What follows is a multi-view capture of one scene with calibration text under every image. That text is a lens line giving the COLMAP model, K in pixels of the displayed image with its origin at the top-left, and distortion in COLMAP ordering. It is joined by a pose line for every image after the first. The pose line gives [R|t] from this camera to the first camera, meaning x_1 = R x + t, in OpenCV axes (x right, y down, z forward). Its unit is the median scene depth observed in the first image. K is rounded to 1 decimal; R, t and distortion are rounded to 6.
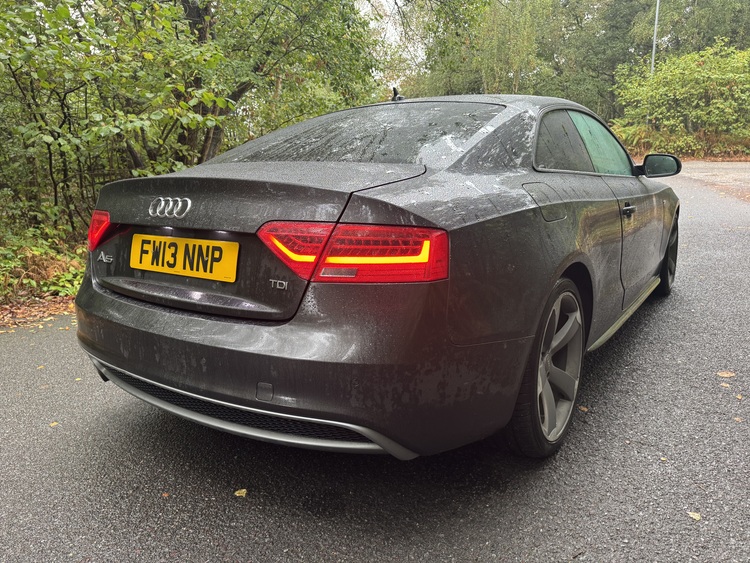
lens RADIAL K [[538.4, 0, 377.7], [0, 538.4, 263.4], [0, 0, 1]] dist [0.052686, -0.051632]
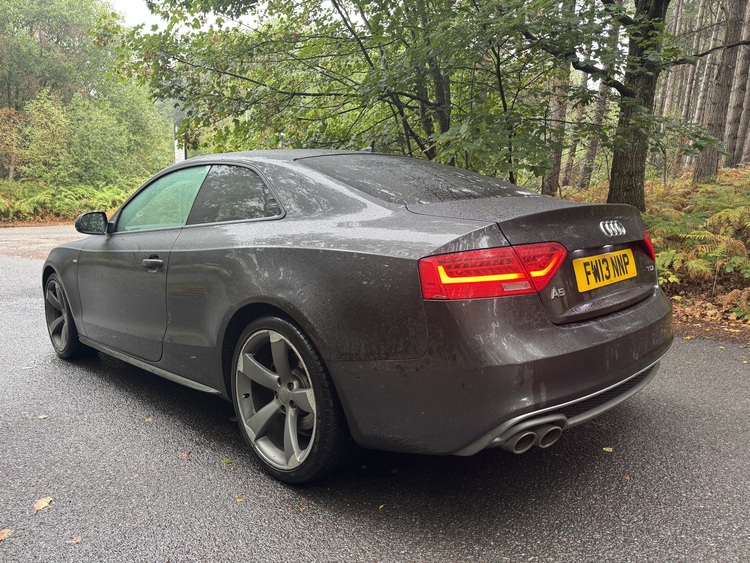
lens RADIAL K [[538.4, 0, 377.7], [0, 538.4, 263.4], [0, 0, 1]] dist [0.052686, -0.051632]
pose [[0.169896, -0.075468, 0.982568, -1.633287], [0.201388, 0.978680, 0.040347, -0.175919], [-0.964665, 0.191023, 0.181473, 1.266689]]
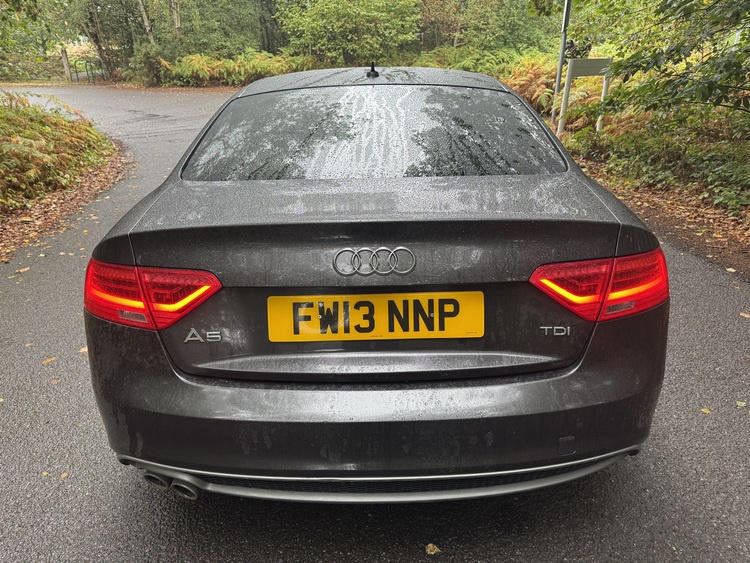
lens RADIAL K [[538.4, 0, 377.7], [0, 538.4, 263.4], [0, 0, 1]] dist [0.052686, -0.051632]
pose [[0.814579, -0.177226, 0.552316, -0.782132], [0.101806, 0.981082, 0.164660, -0.218532], [-0.571049, -0.077899, 0.817211, 0.356956]]
